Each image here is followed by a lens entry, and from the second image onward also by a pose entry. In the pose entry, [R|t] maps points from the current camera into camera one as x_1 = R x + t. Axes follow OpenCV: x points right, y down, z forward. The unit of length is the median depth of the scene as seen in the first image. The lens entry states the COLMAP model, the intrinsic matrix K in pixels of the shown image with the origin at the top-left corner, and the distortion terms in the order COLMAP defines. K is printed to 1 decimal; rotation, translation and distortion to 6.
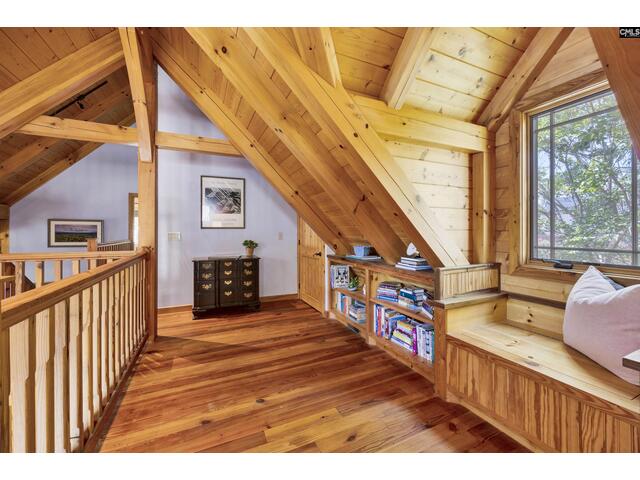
lens RADIAL K [[264.5, 0, 323.6], [0, 264.5, 233.8], [0, 0, 1]] dist [-0.002517, 0.000696]
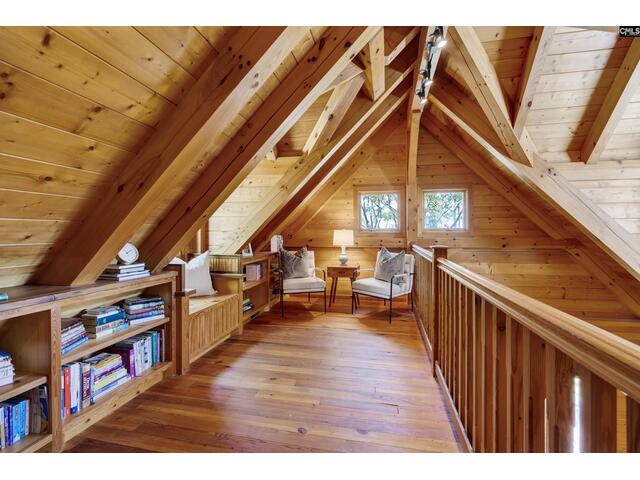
lens RADIAL K [[288.6, 0, 320.9], [0, 288.6, 235.6], [0, 0, 1]] dist [0.000006, -0.000035]
pose [[-0.802571, -0.003745, 0.596545, -0.706237], [-0.000348, 0.999983, 0.005809, -0.004649], [-0.596557, 0.004455, -0.802558, 1.437030]]
